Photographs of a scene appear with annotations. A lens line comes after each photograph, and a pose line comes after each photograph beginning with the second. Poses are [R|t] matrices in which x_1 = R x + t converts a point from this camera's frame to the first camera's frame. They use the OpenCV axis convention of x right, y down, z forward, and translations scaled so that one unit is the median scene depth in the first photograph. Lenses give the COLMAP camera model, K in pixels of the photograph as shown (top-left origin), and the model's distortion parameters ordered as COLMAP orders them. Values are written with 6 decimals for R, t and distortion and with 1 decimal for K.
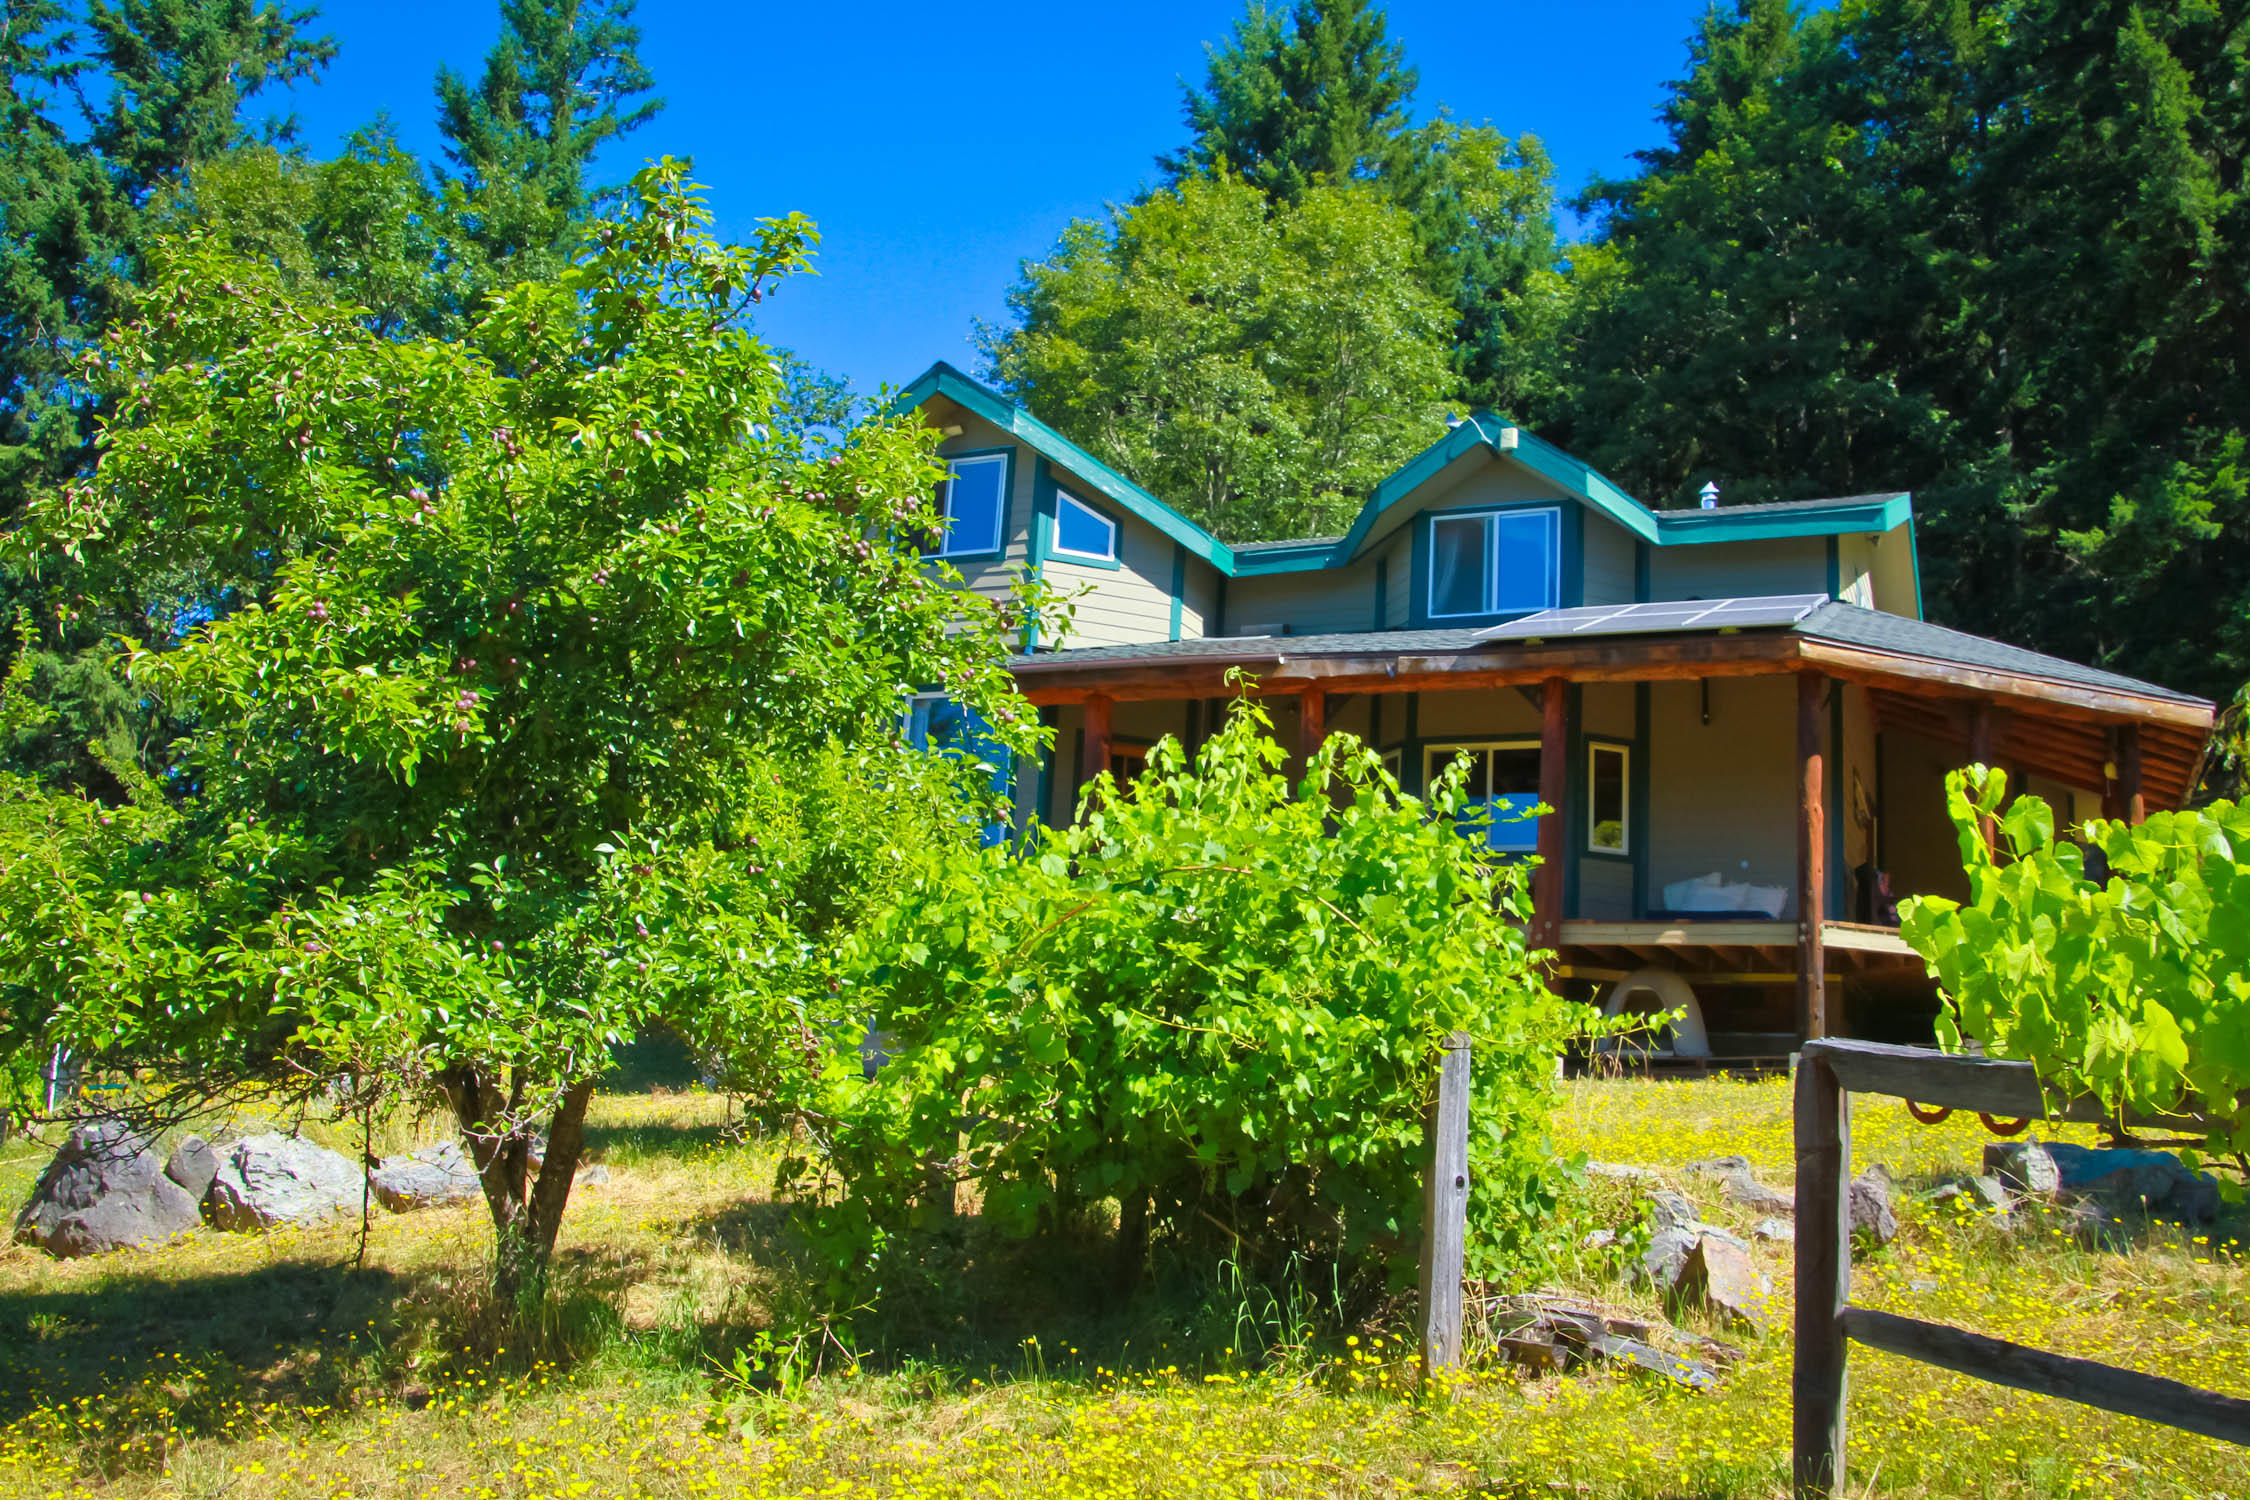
lens RADIAL K [[1895.7, 0, 1188.1], [0, 1895.7, 701.0], [0, 0, 1]] dist [-0.171456, 0.118247]
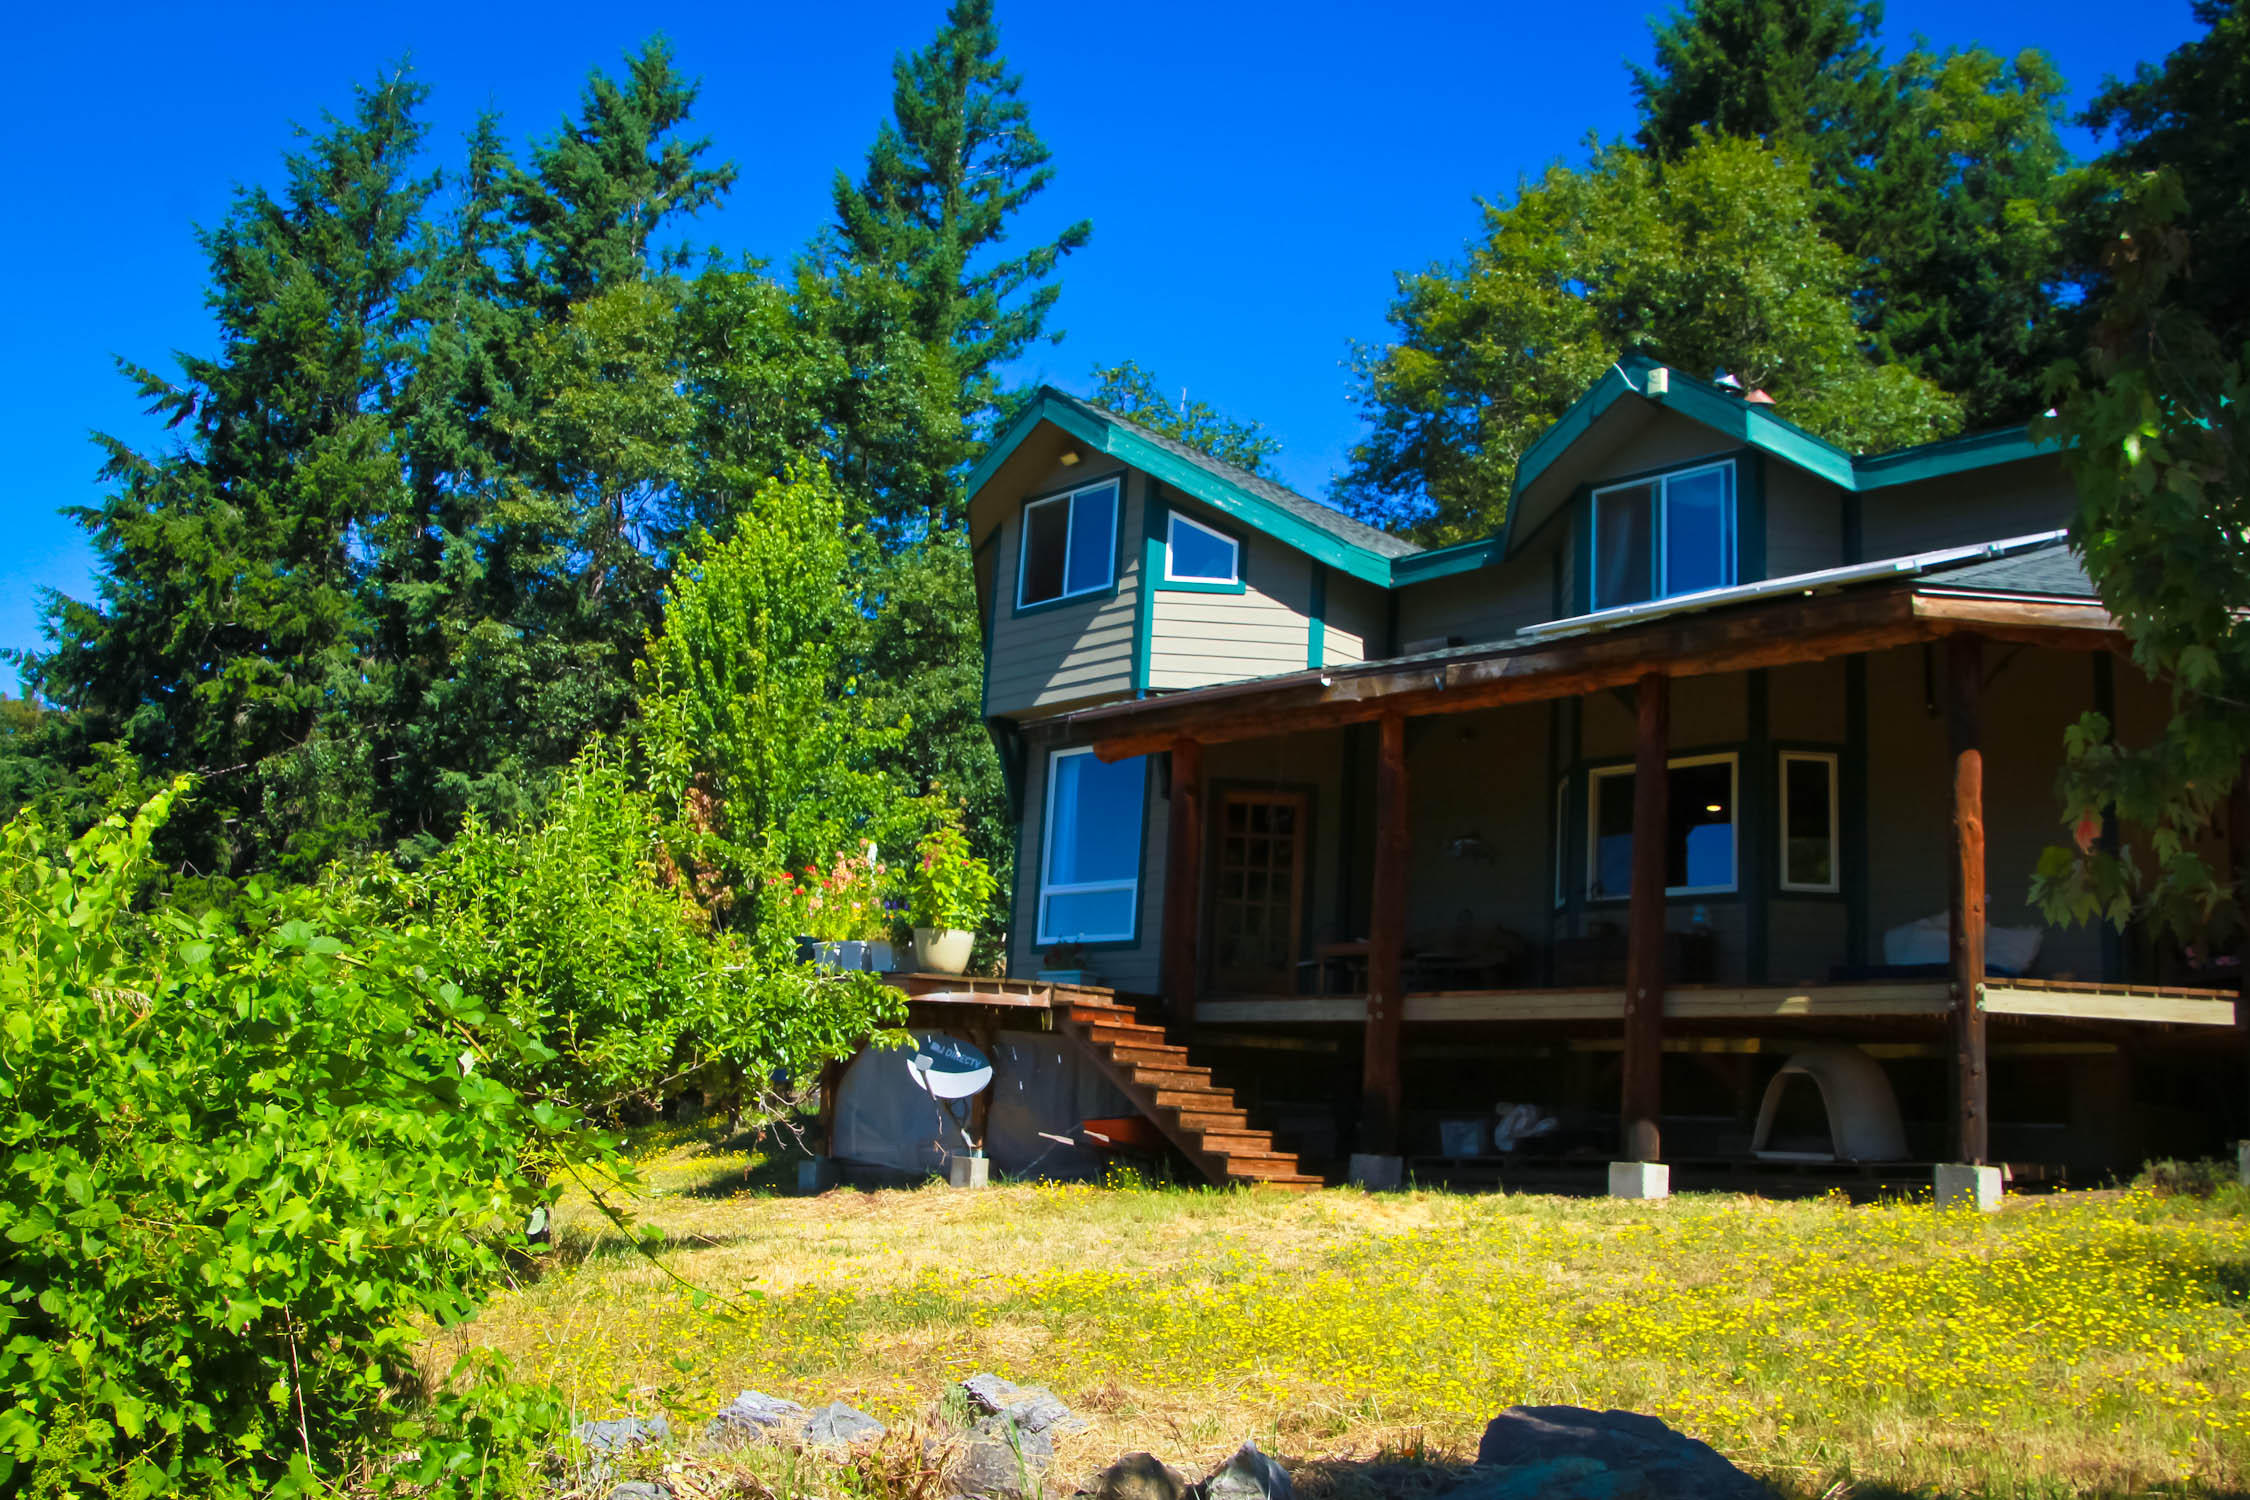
lens RADIAL K [[1895.7, 0, 1129.5], [0, 1895.7, 757.1], [0, 0, 1]] dist [-0.171456, 0.118247]
pose [[0.928026, -0.073192, -0.365255, 0.227010], [0.074203, 0.997179, -0.011290, 0.012042], [0.365051, -0.016626, 0.930839, 0.165163]]
